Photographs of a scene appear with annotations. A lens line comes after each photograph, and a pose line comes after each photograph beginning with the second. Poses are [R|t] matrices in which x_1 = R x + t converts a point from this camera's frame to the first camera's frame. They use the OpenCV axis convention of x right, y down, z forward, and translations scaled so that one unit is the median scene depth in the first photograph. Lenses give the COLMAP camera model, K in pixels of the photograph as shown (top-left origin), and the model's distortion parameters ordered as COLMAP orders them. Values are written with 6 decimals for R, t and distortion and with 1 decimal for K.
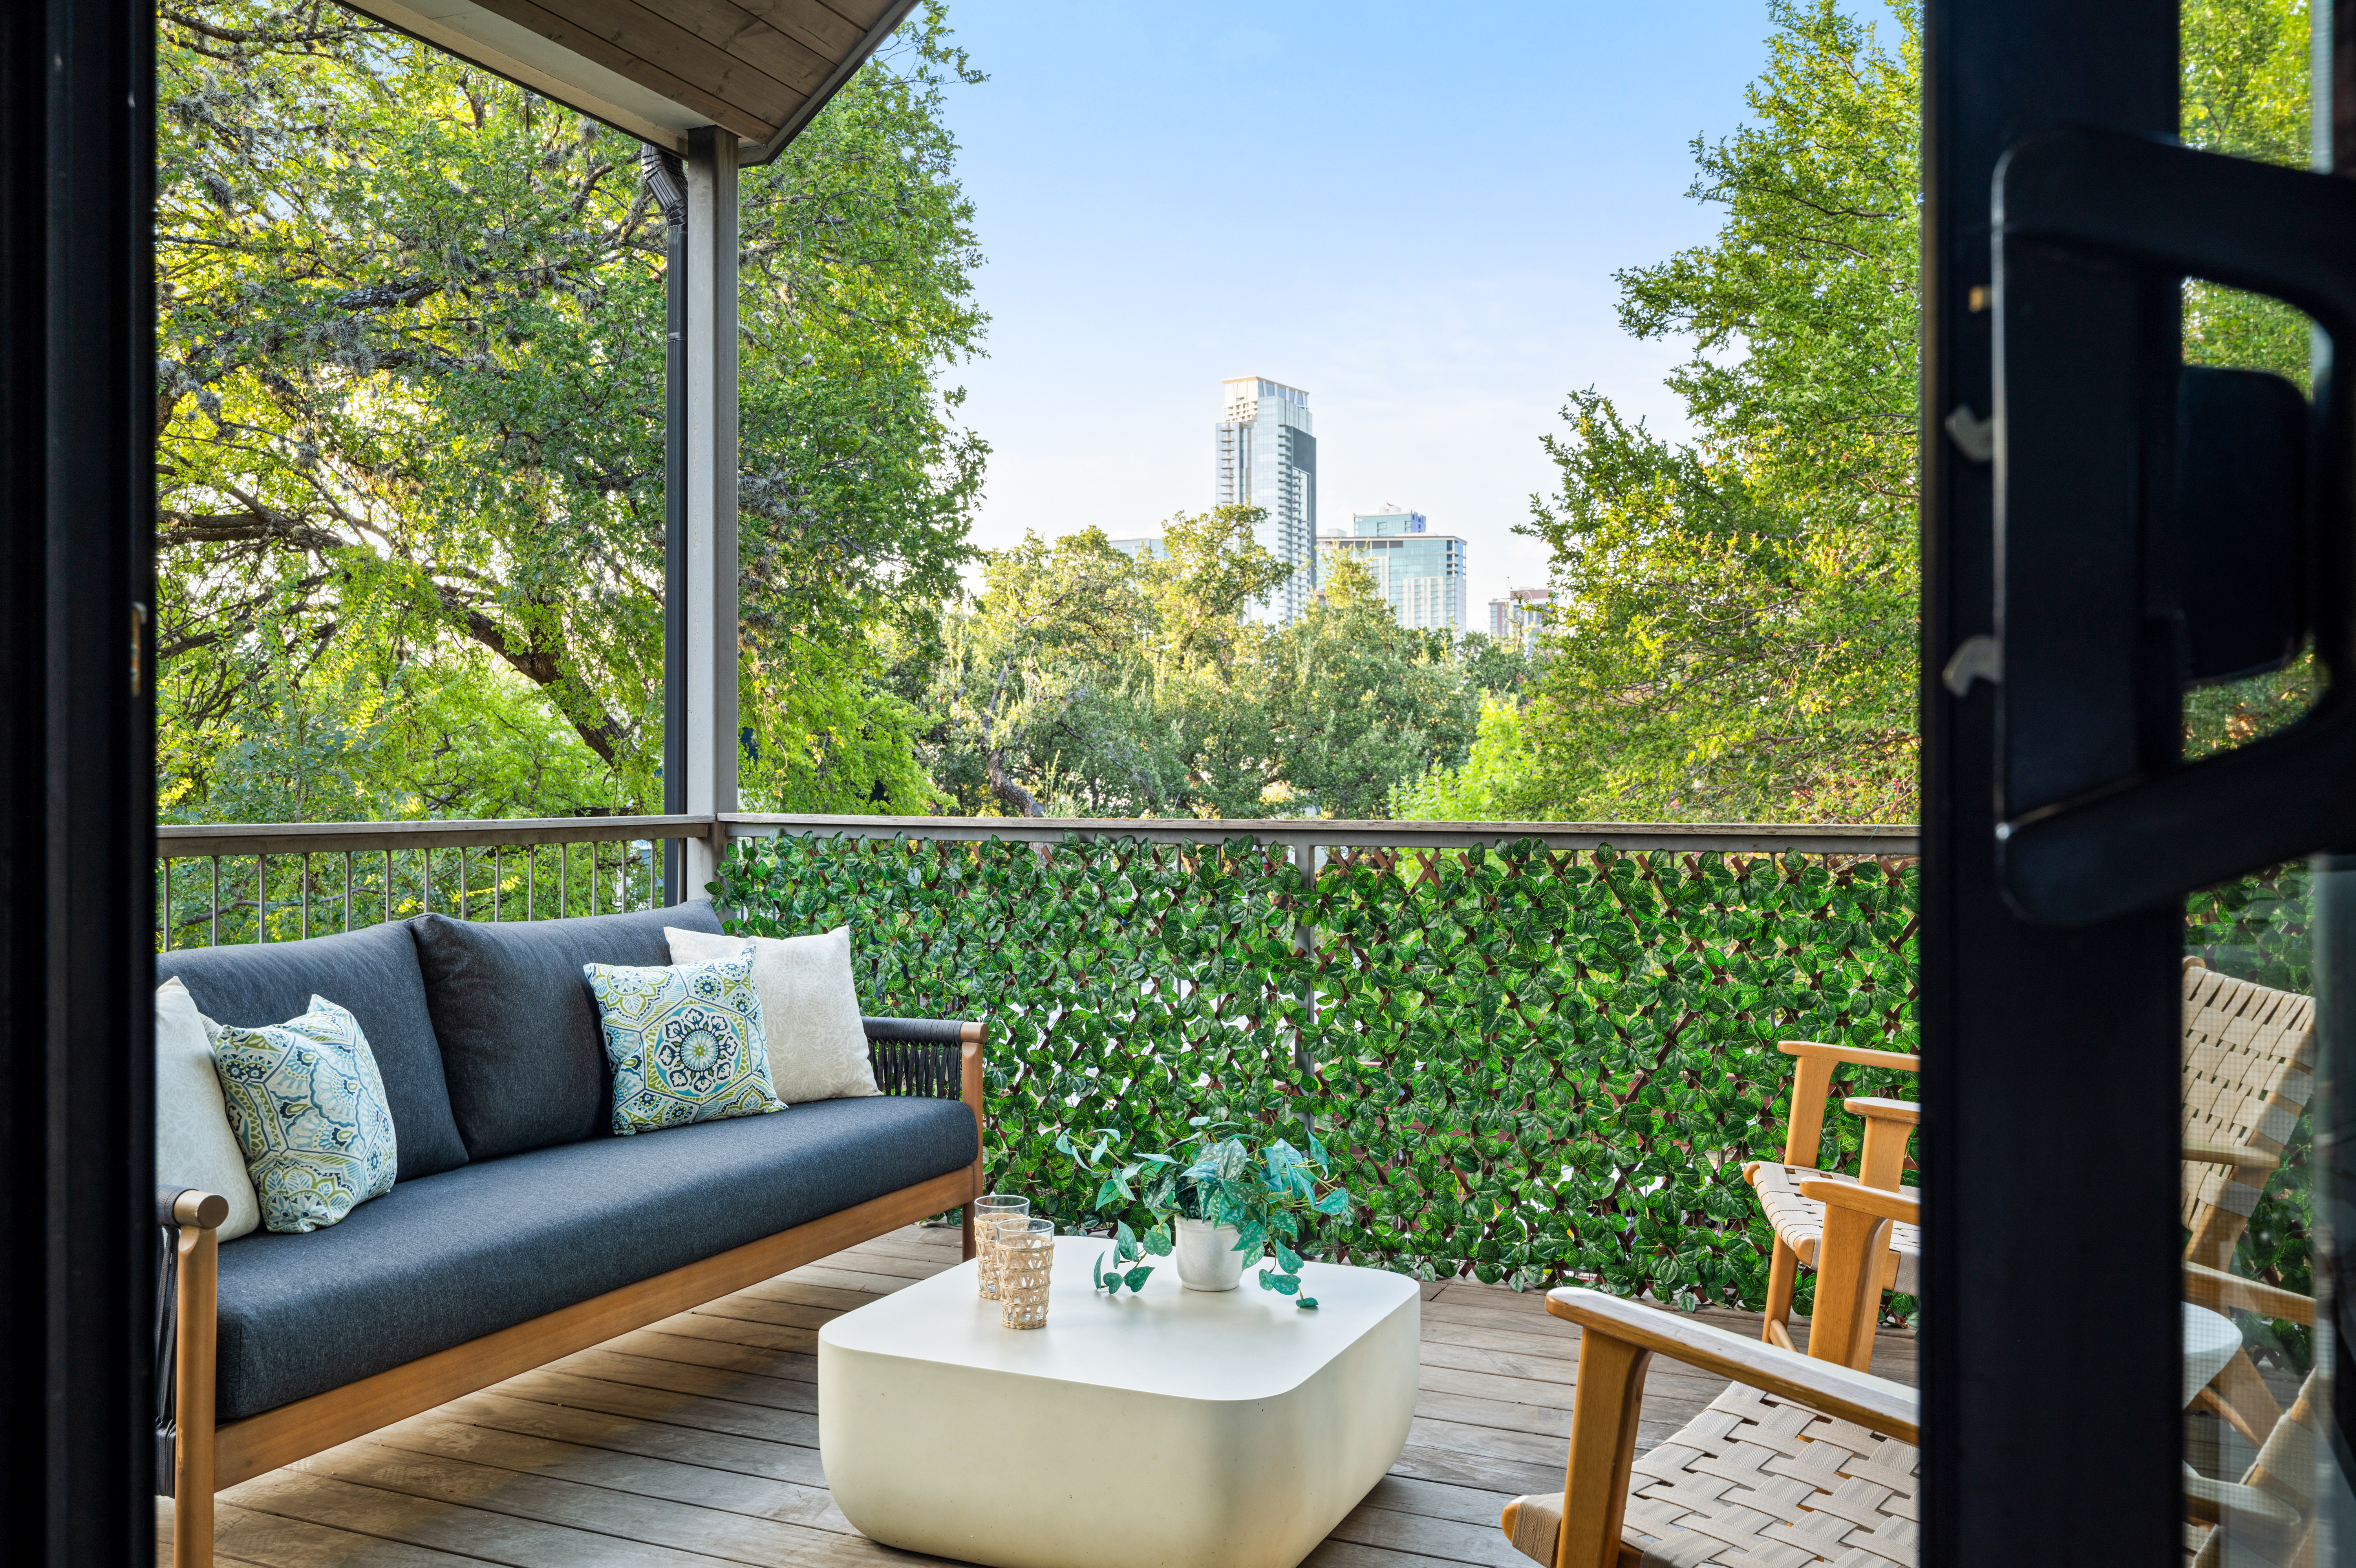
lens RADIAL K [[1929.3, 0, 1178.0], [0, 1929.3, 784.0], [0, 0, 1]] dist [0.010561, 0.003445]
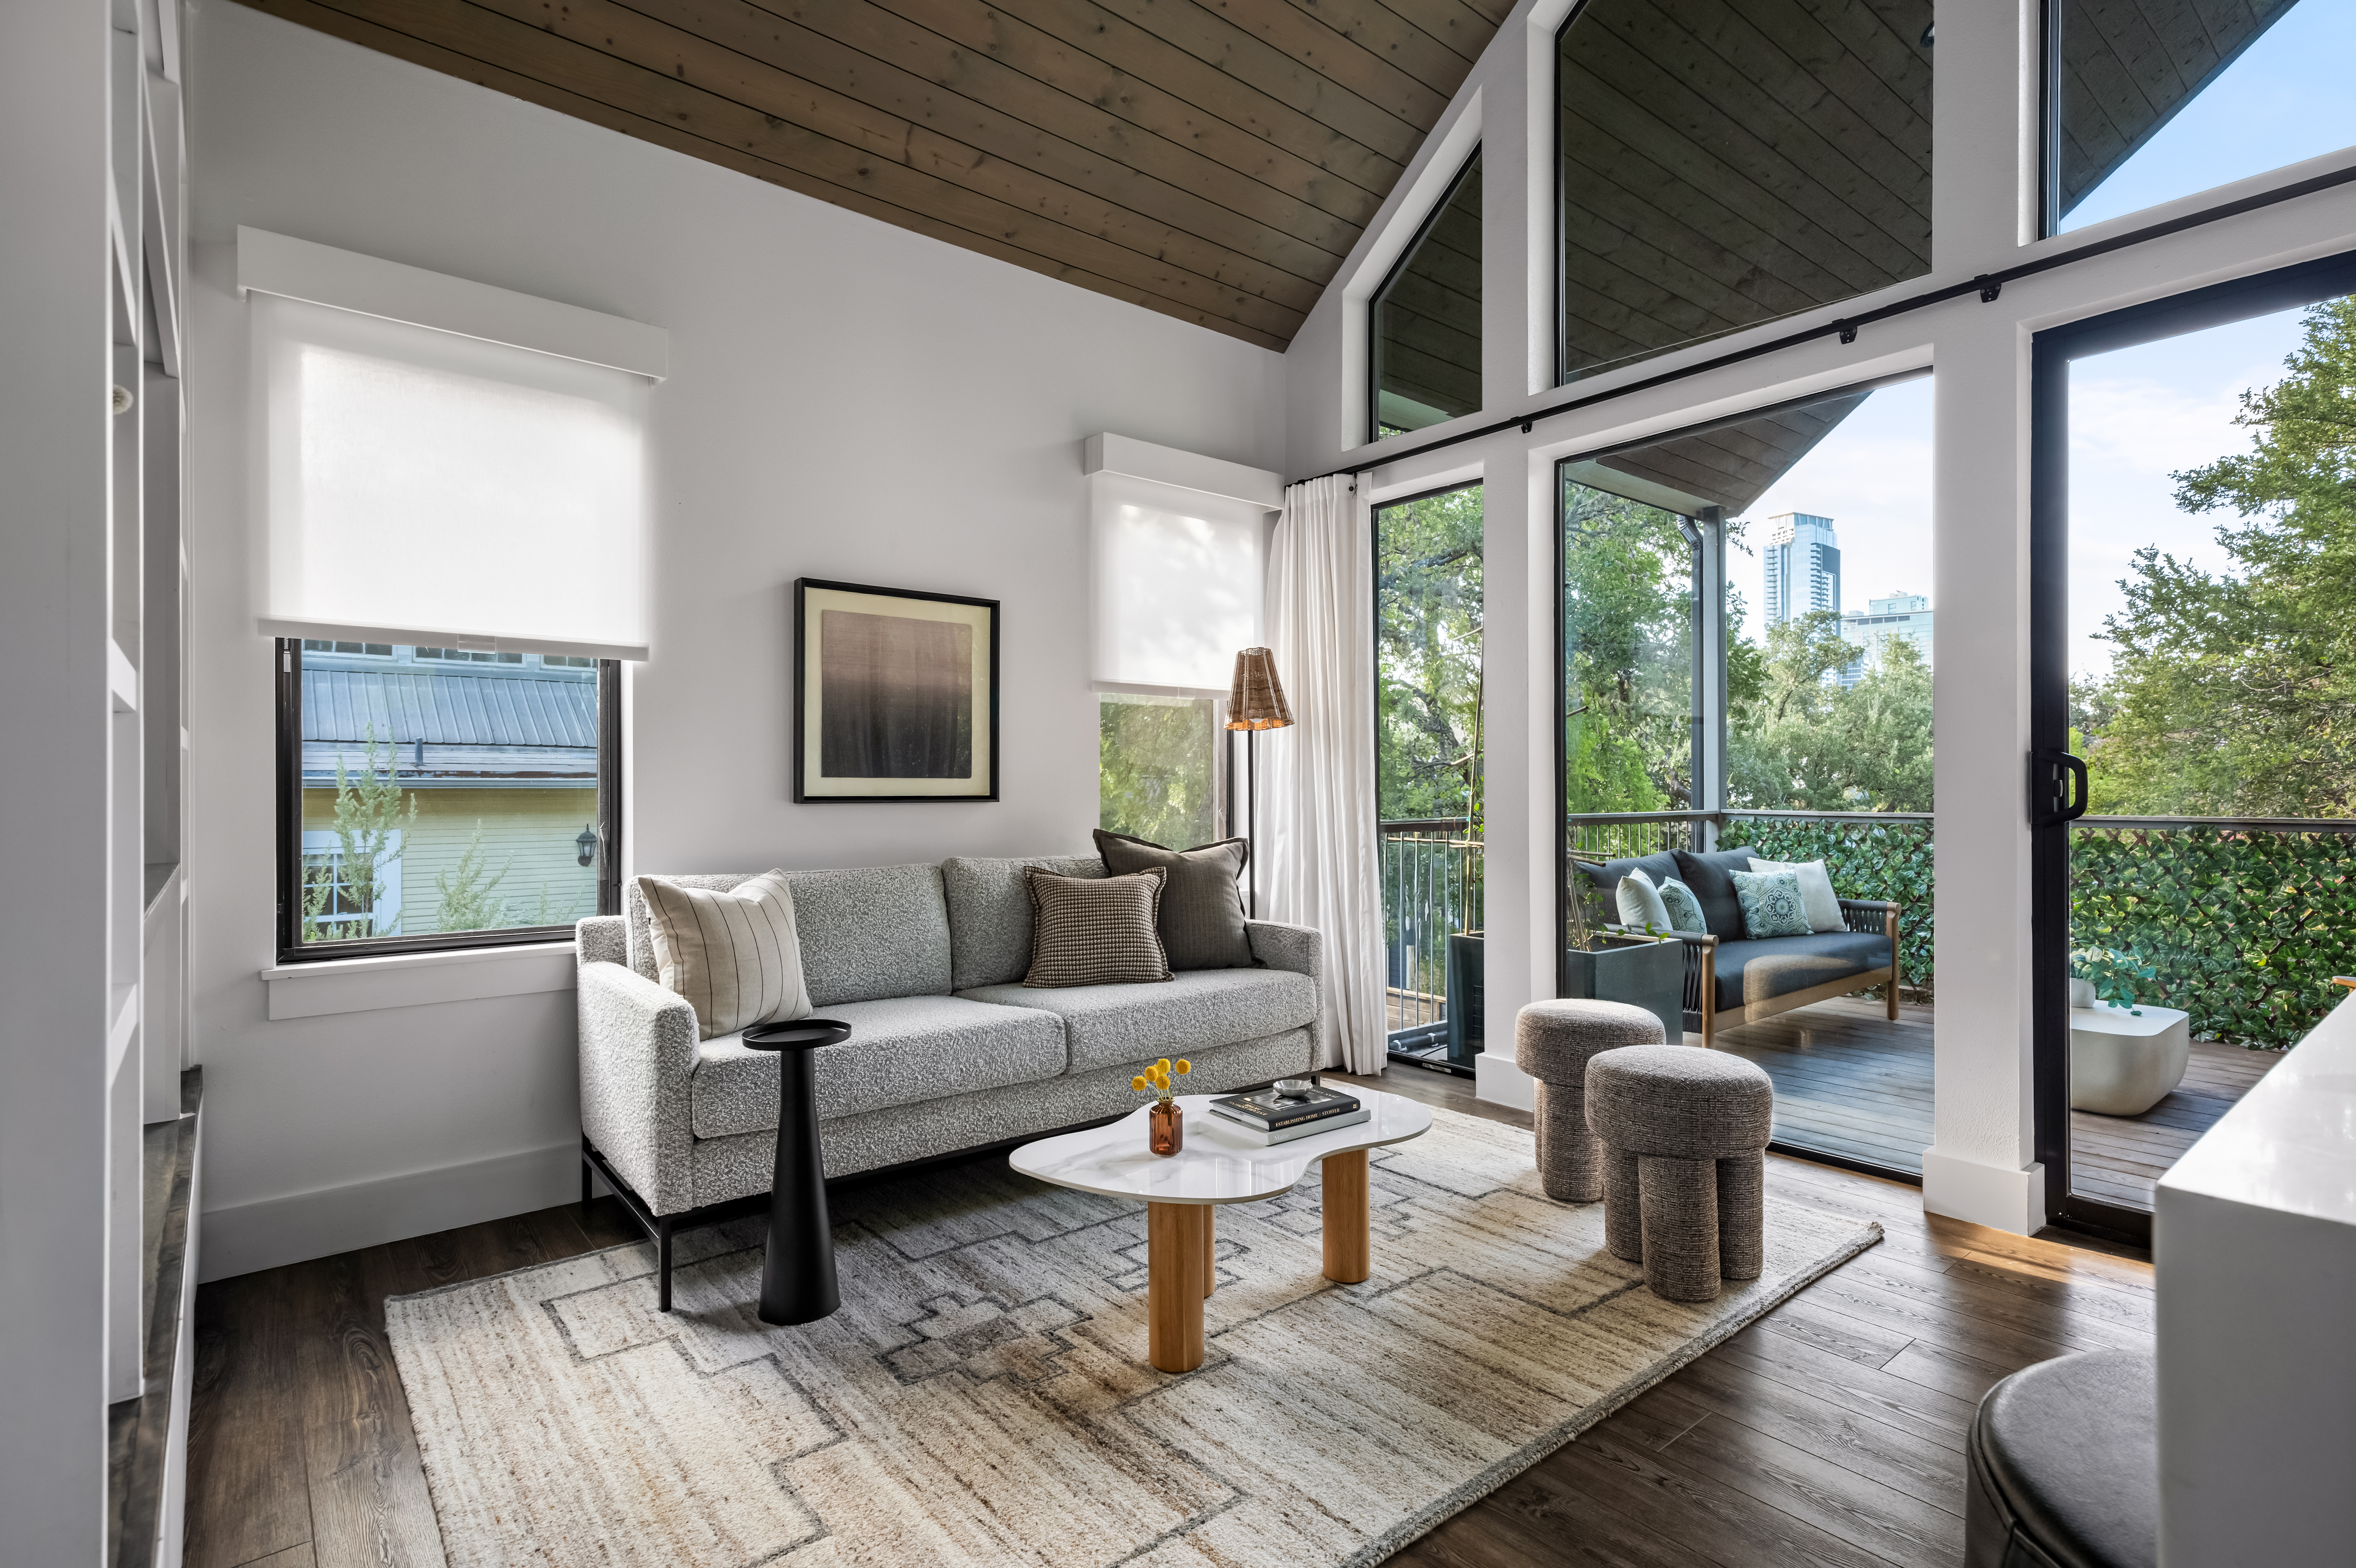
lens RADIAL K [[1148.1, 0, 1183.6], [0, 1148.1, 788.2], [0, 0, 1]] dist [0.007132, -0.001073]
pose [[0.902620, -0.002161, -0.430433, -0.226146], [0.002848, 0.999995, 0.000951, -0.012684], [0.430429, -0.002084, 0.902622, -0.485612]]
